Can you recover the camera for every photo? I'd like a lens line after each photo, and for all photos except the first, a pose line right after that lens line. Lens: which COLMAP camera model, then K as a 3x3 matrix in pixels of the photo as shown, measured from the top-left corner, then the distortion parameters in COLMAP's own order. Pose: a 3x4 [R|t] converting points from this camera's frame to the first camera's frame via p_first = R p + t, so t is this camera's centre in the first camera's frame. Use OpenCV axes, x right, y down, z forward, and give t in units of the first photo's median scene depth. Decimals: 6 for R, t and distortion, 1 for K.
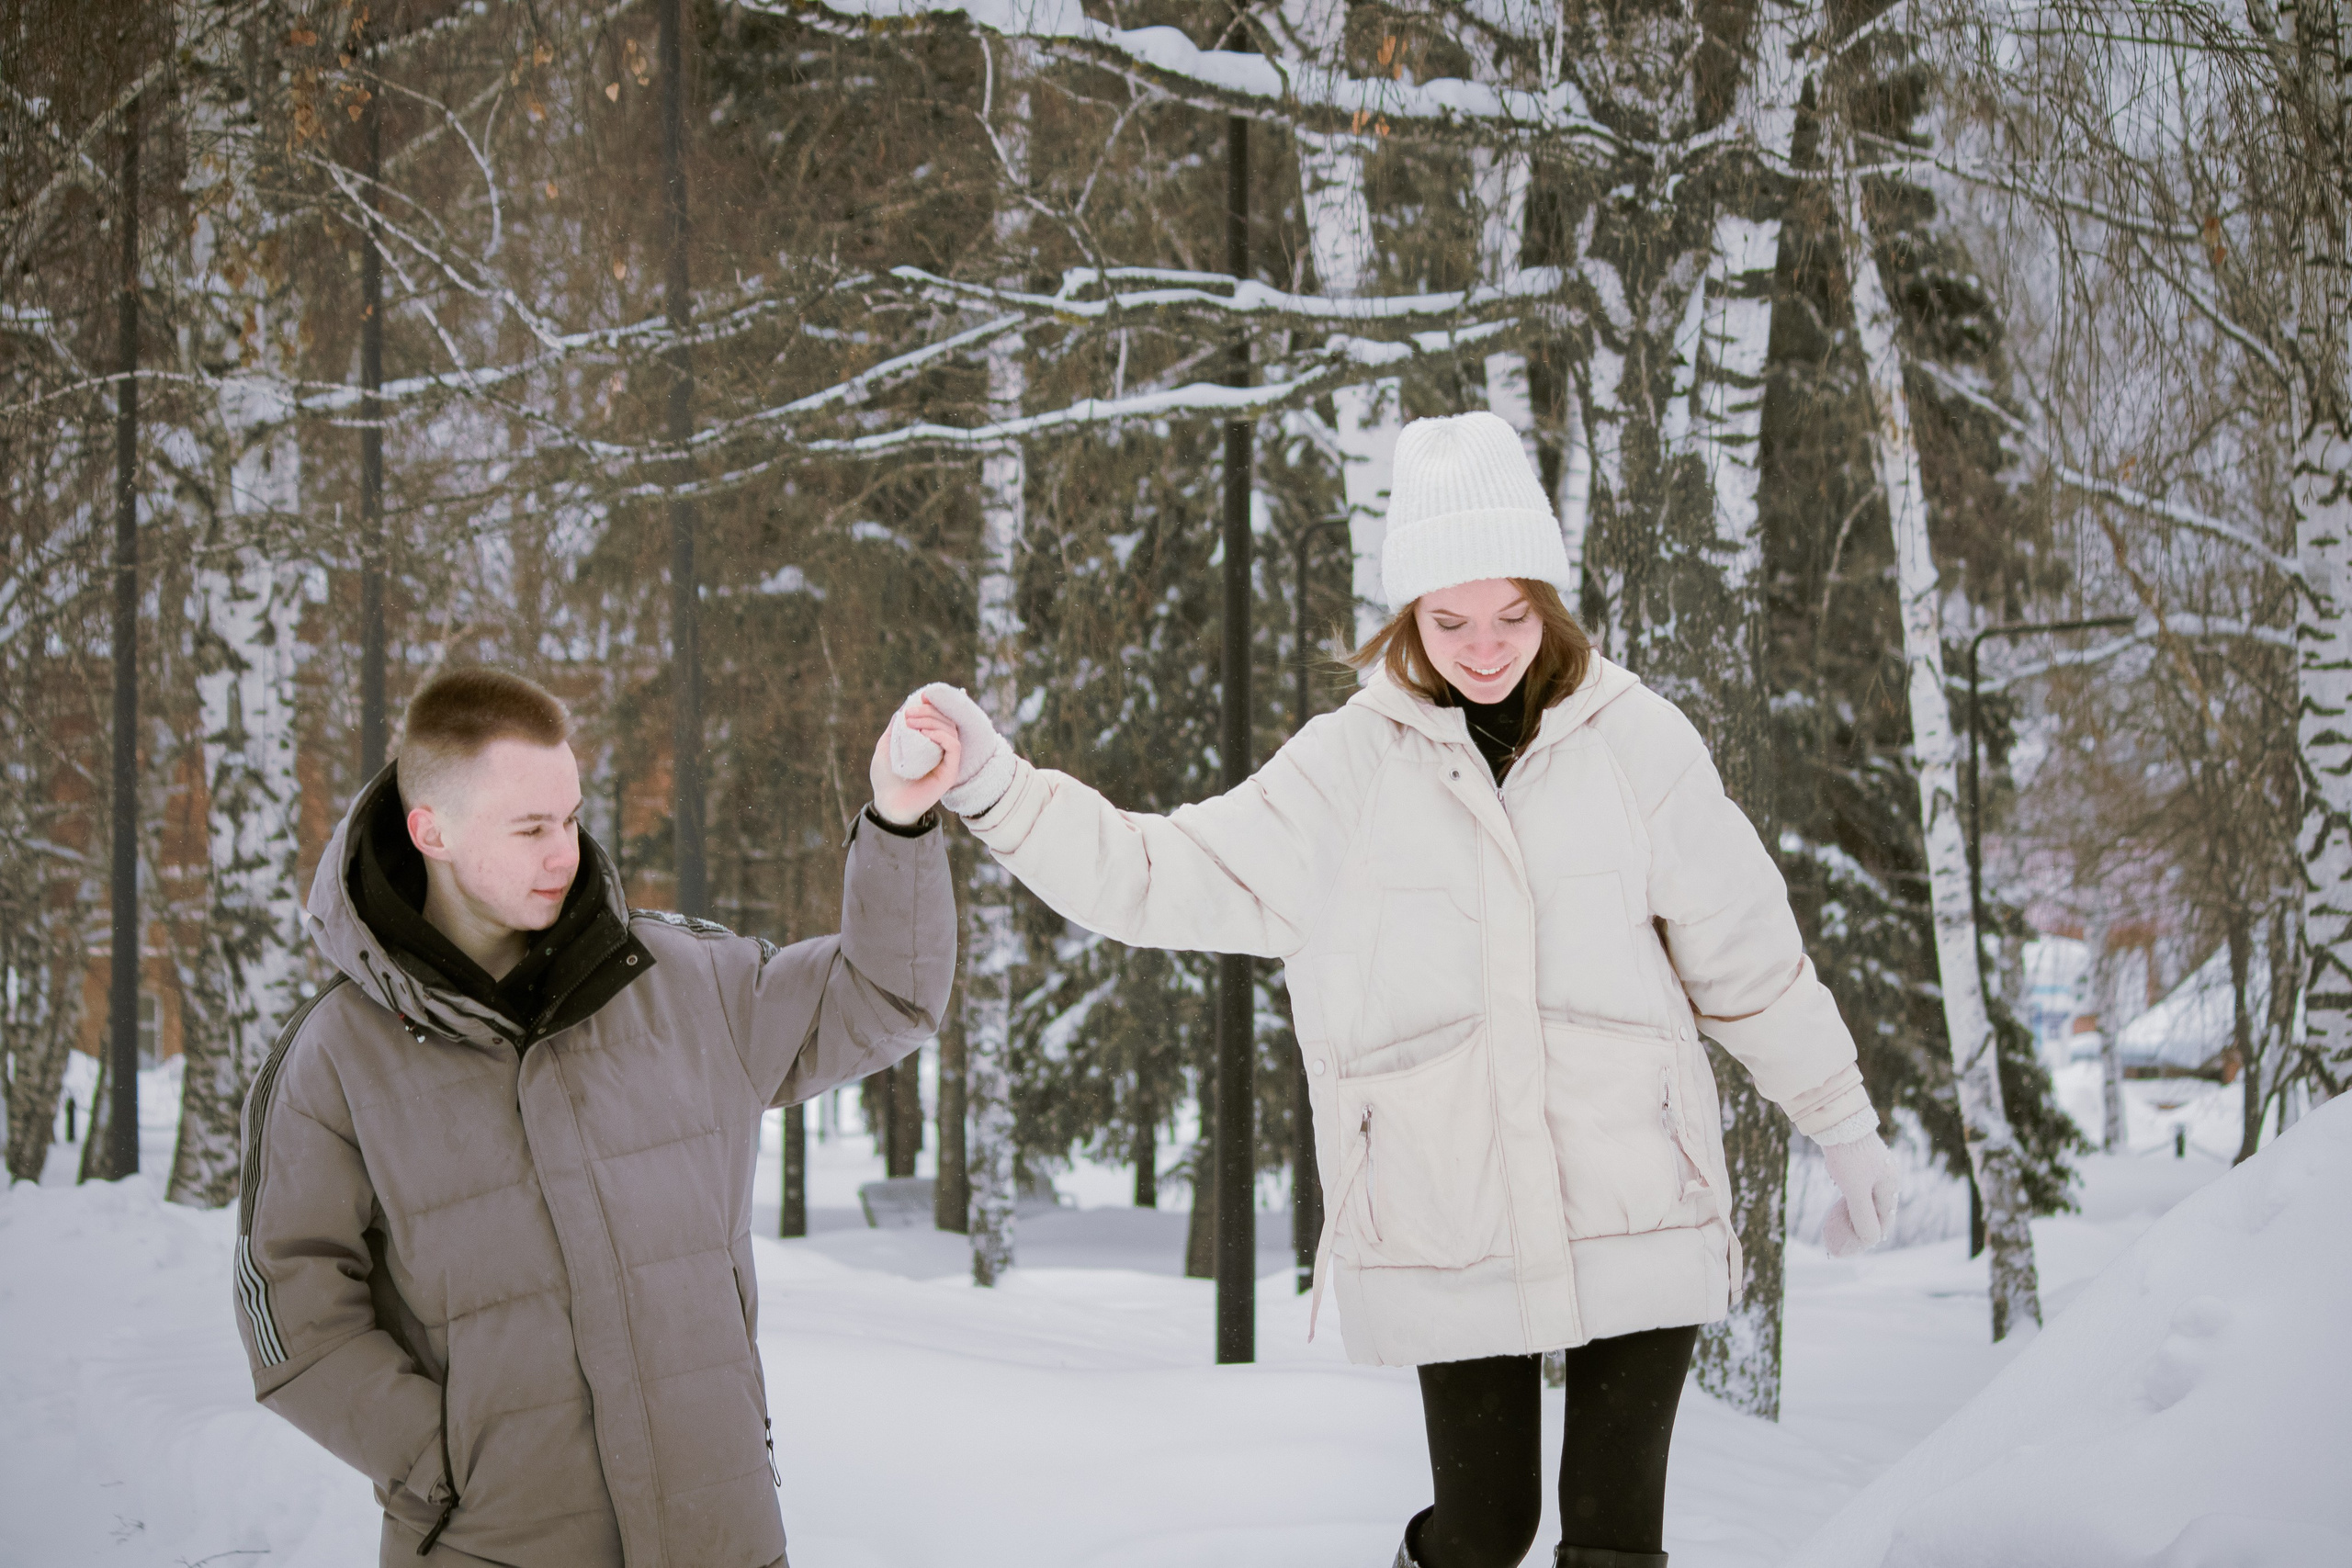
lens RADIAL K [[5944.3, 0, 1186.0], [0, 5944.3, 786.4], [0, 0, 1]] dist [-0.321747, 0.000000]
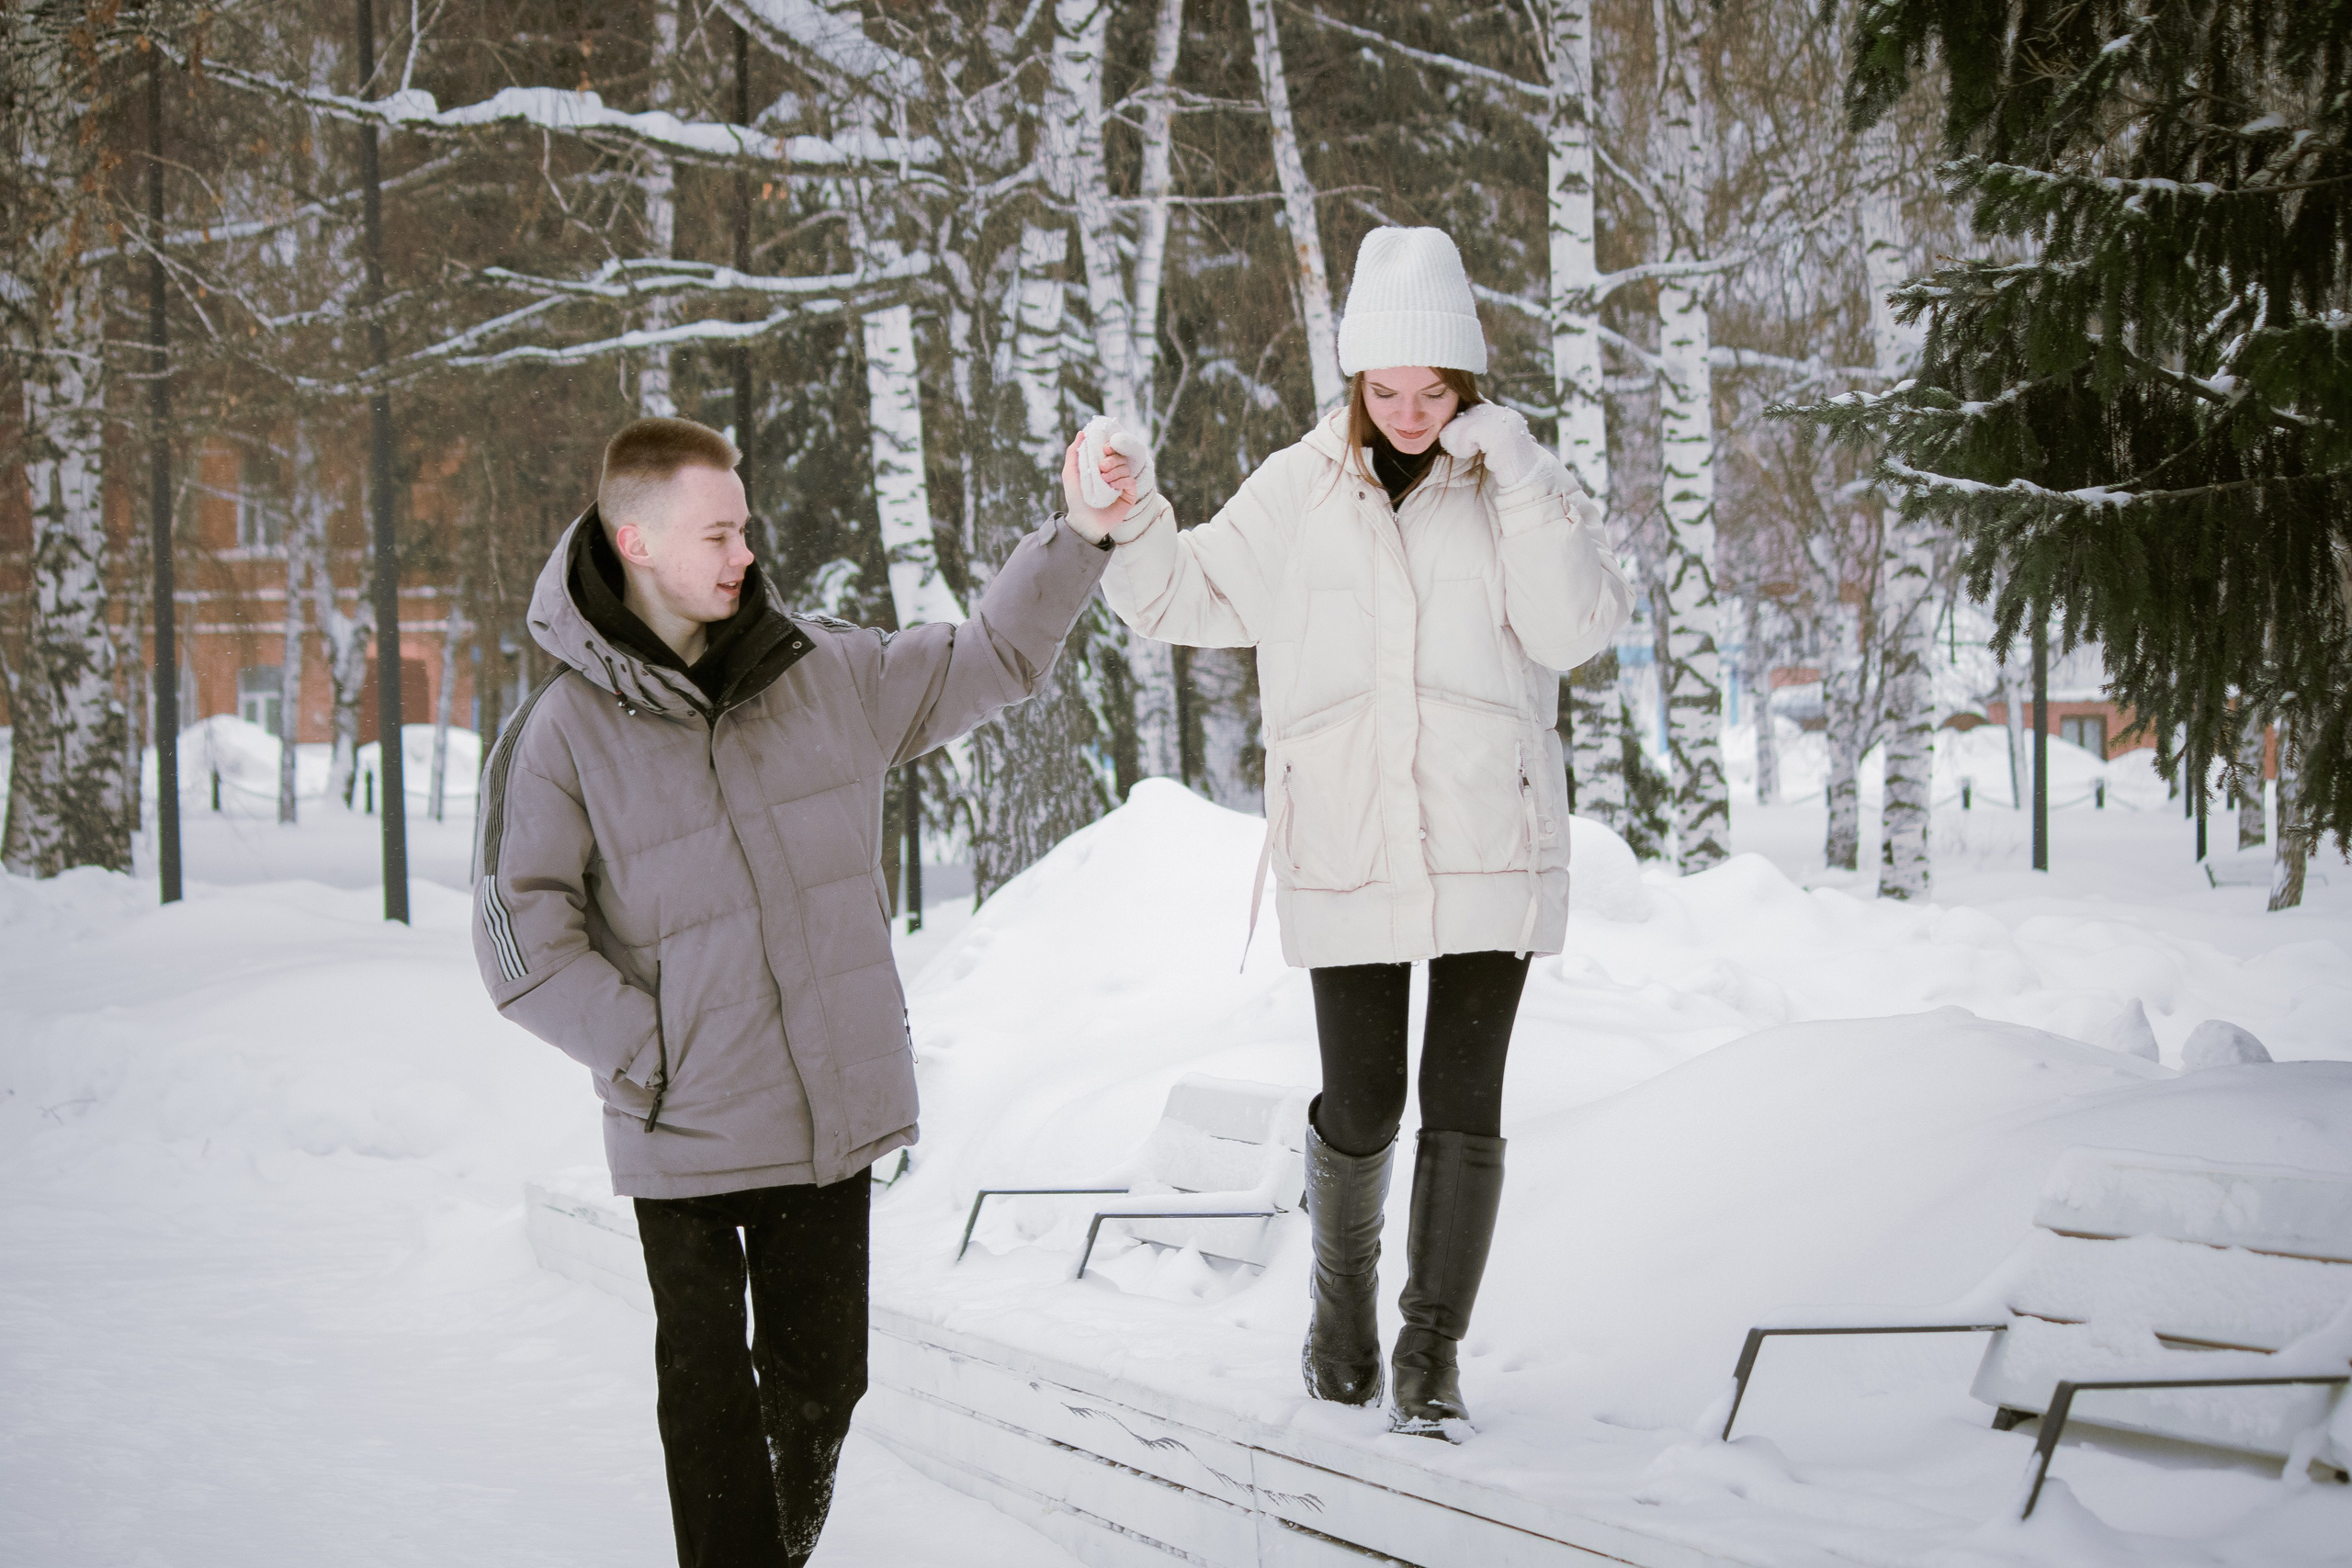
lens RADIAL K [[5944.3, 0, 1168.4], [0, 5944.3, 781.5], [0, 0, 1]] dist [-0.321747, 0.000000]
pose [[0.999532, -0.009892, 0.028940, 0.043791], [0.008160, 0.998202, 0.059384, -0.023806], [-0.029476, -0.059120, 0.997816, -0.290533]]
